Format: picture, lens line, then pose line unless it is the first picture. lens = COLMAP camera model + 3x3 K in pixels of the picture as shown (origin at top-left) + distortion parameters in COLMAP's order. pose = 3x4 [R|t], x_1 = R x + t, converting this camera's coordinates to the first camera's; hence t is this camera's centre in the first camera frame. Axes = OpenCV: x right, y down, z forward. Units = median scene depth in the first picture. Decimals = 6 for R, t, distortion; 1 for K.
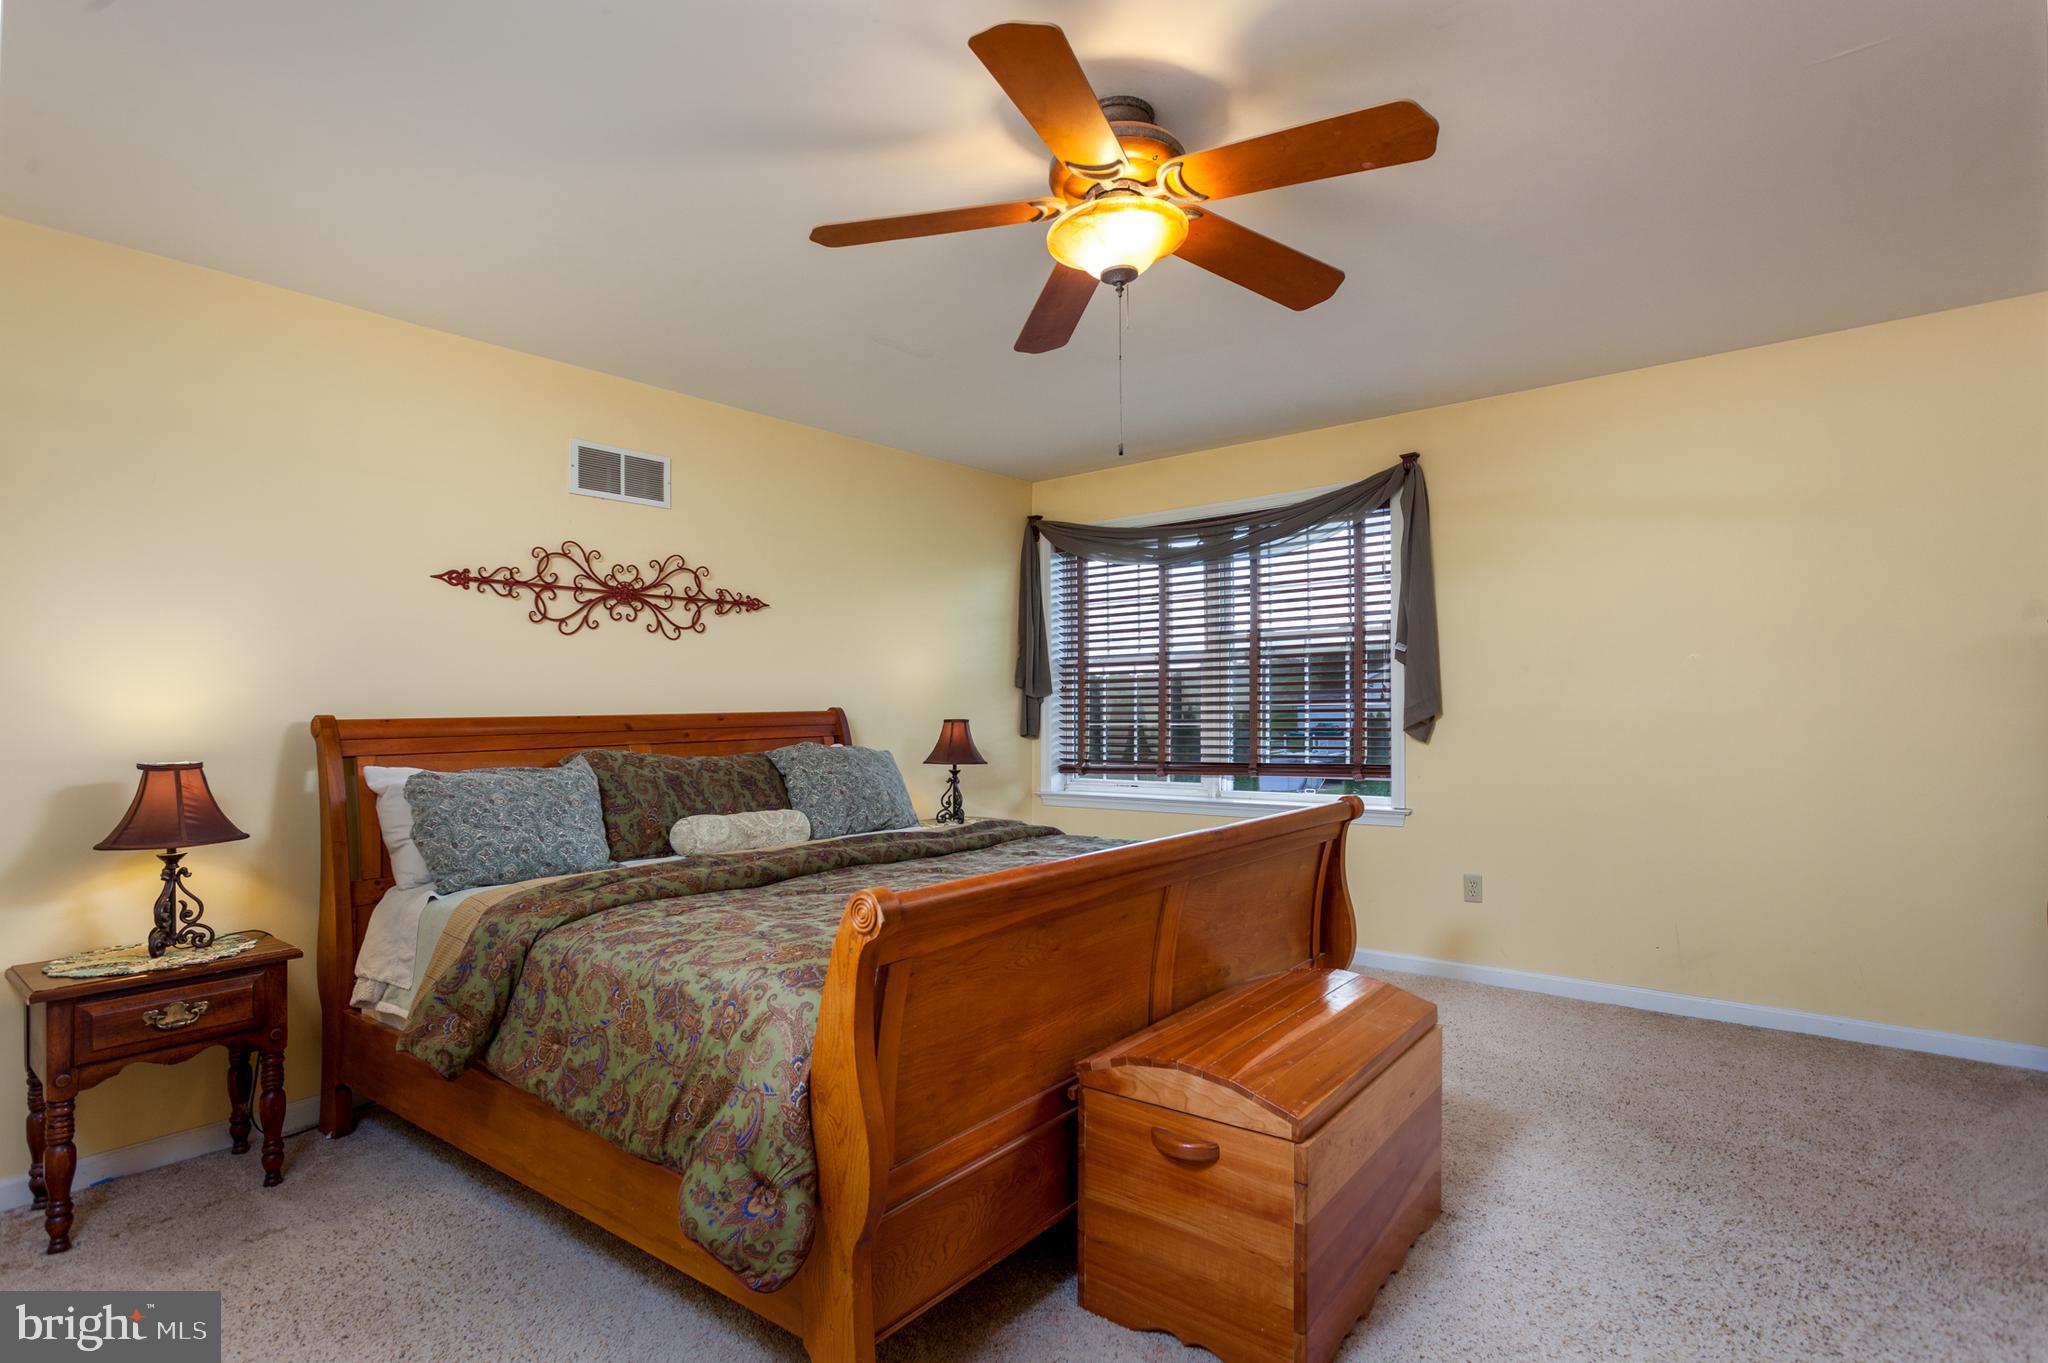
lens RADIAL K [[1001.6, 0, 1024.0], [0, 1001.6, 681.5], [0, 0, 1]] dist [0.000848, 0.000154]
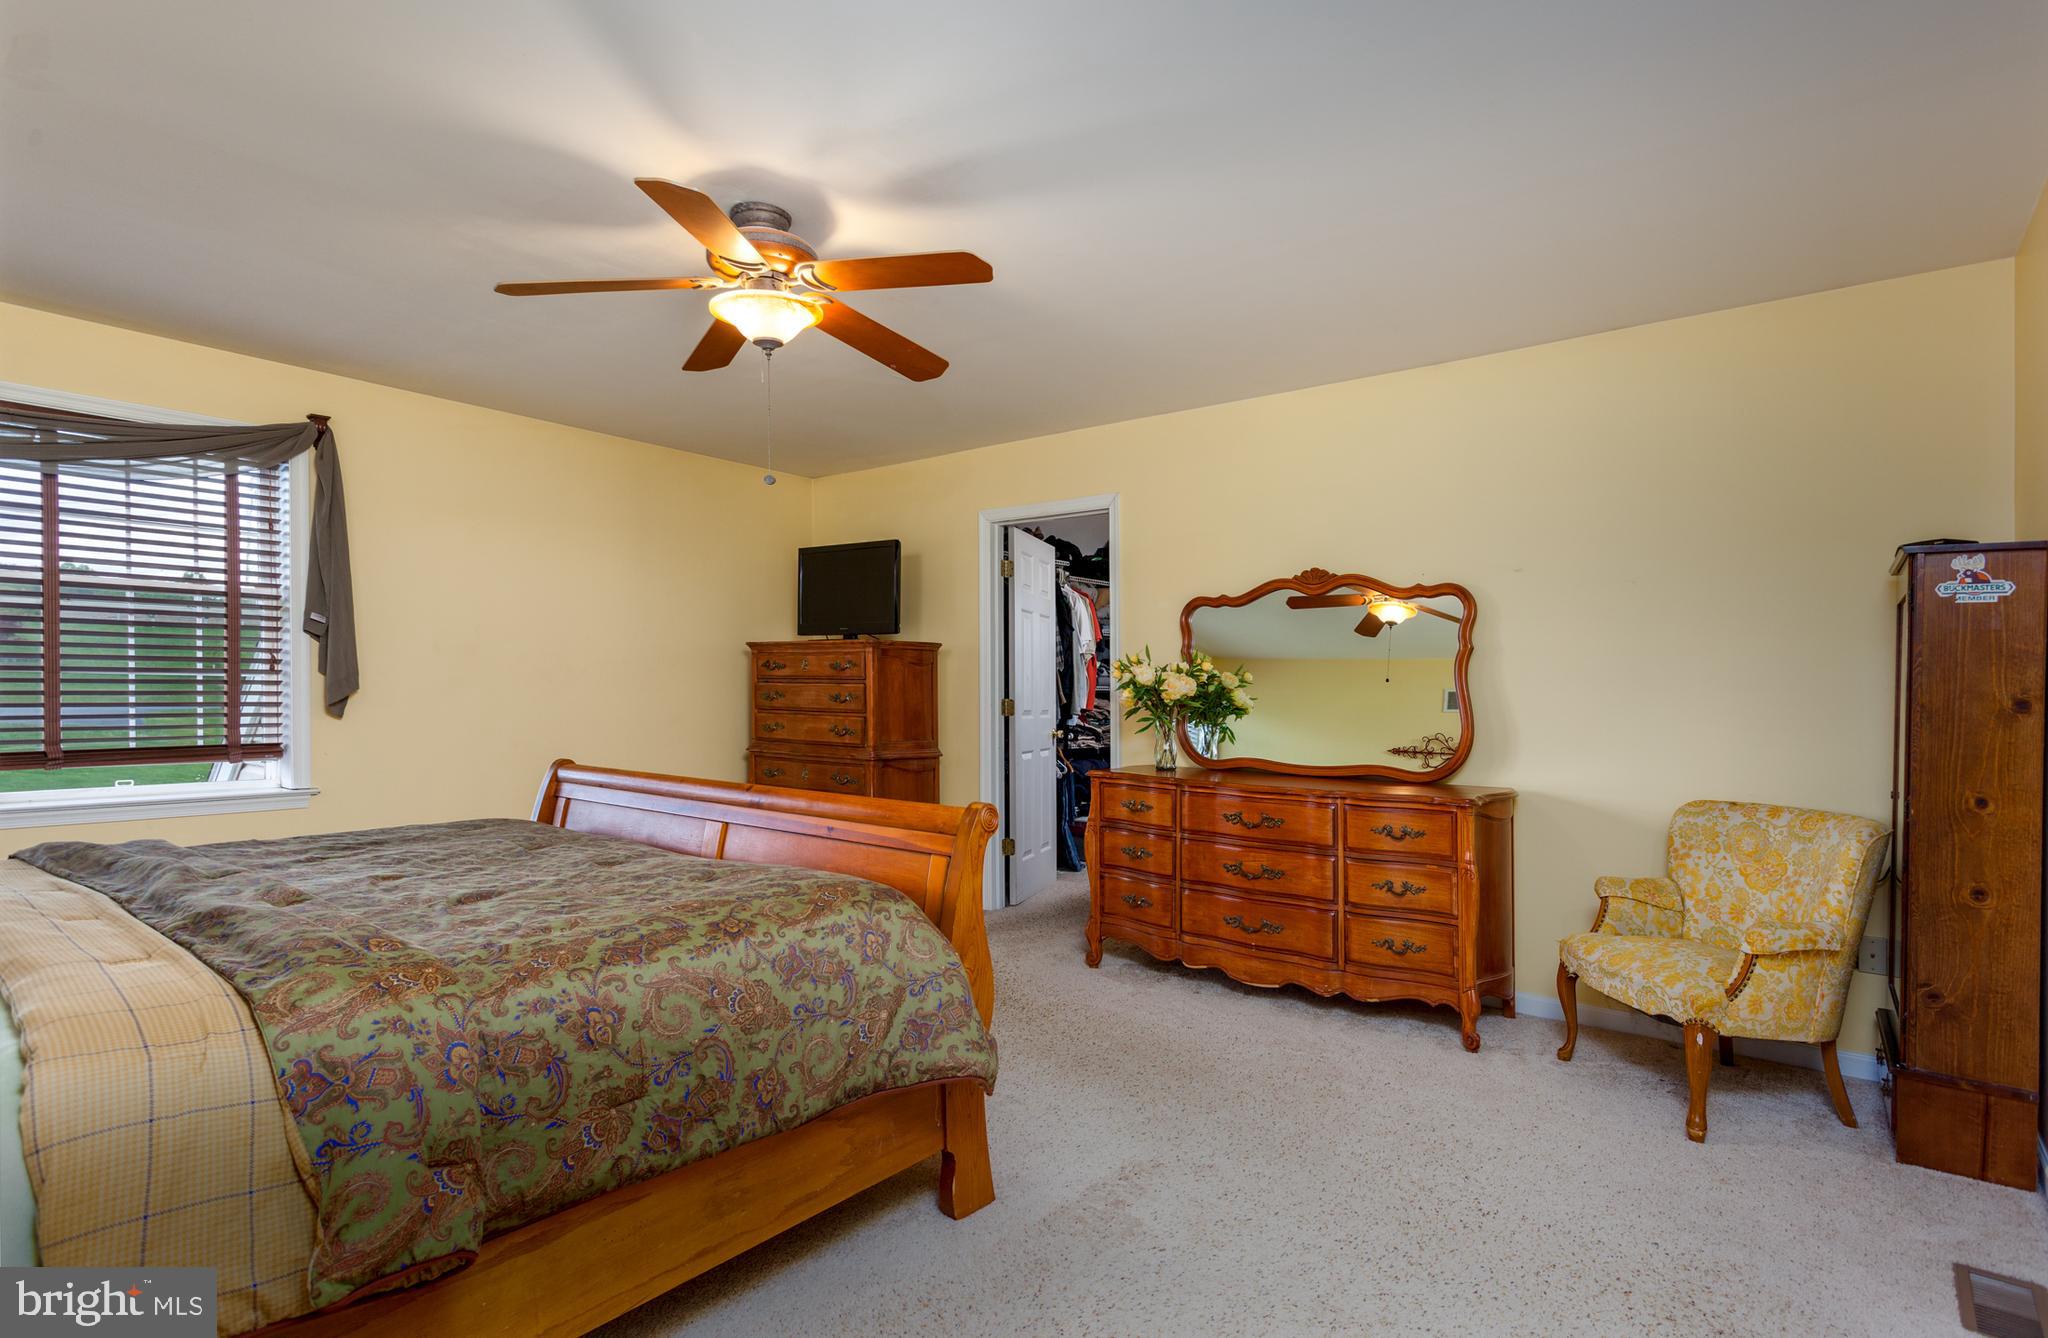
lens RADIAL K [[1004.0, 0, 1024.0], [0, 1004.0, 669.0], [0, 0, 1]] dist [0.000398, 0.000047]
pose [[0.004233, 0.040241, 0.999181, -0.546865], [-0.038314, 0.998463, -0.040049, 0.025486], [-0.999257, -0.038113, 0.005768, 0.319297]]
